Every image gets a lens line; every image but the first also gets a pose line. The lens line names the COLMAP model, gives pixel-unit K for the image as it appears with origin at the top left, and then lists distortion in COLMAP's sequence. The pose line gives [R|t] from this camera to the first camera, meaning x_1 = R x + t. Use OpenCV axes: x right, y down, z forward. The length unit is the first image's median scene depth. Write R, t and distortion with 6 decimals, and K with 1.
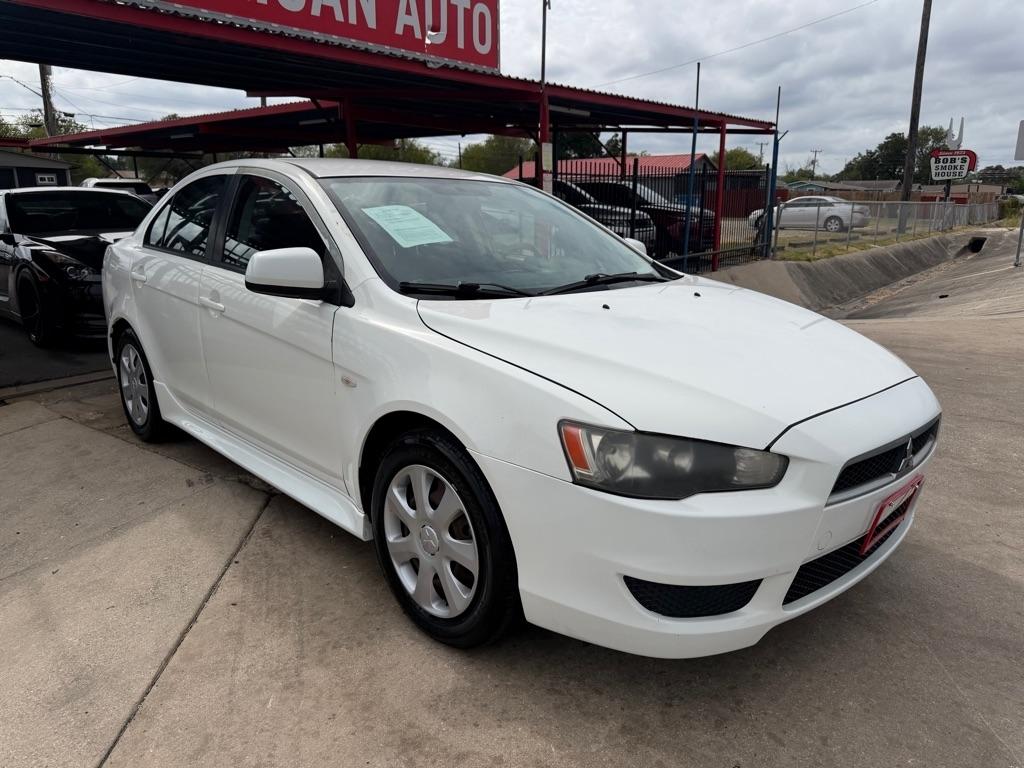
lens RADIAL K [[730.1, 0, 512.5], [0, 730.1, 388.2], [0, 0, 1]] dist [0.033838, -0.044116]
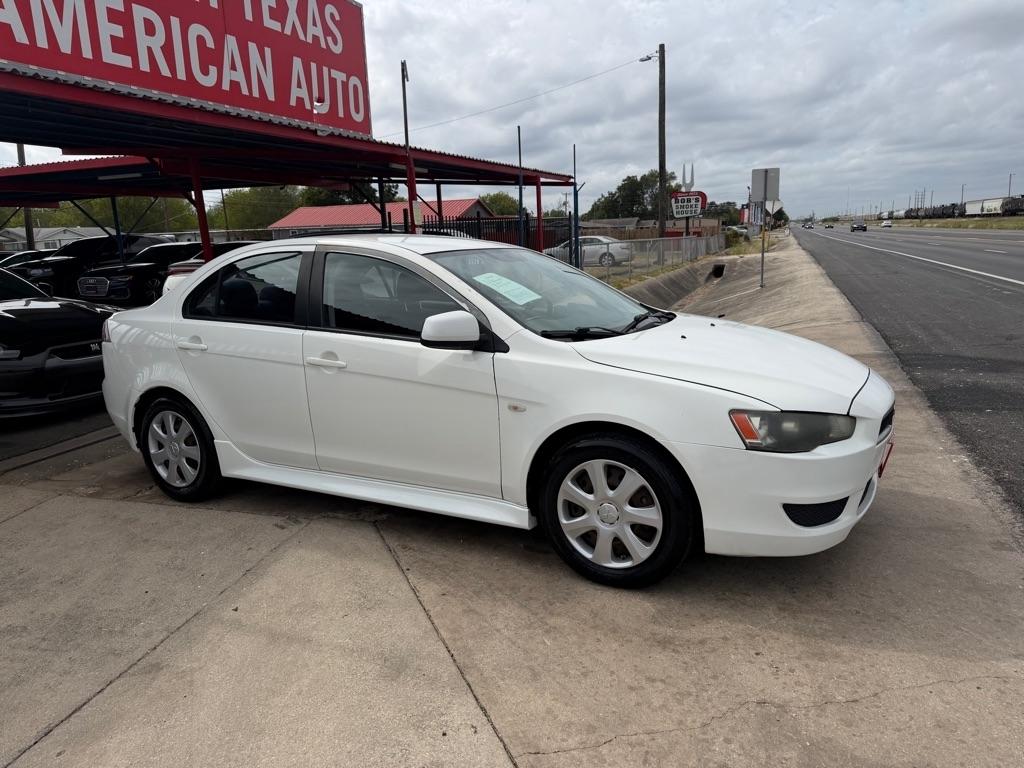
lens RADIAL K [[730.1, 0, 513.2], [0, 730.1, 388.9], [0, 0, 1]] dist [0.033838, -0.044116]
pose [[0.951250, -0.095032, 0.293415, -0.433216], [0.110401, 0.993226, -0.036231, 0.002314], [-0.287985, 0.066858, 0.955298, -0.181930]]
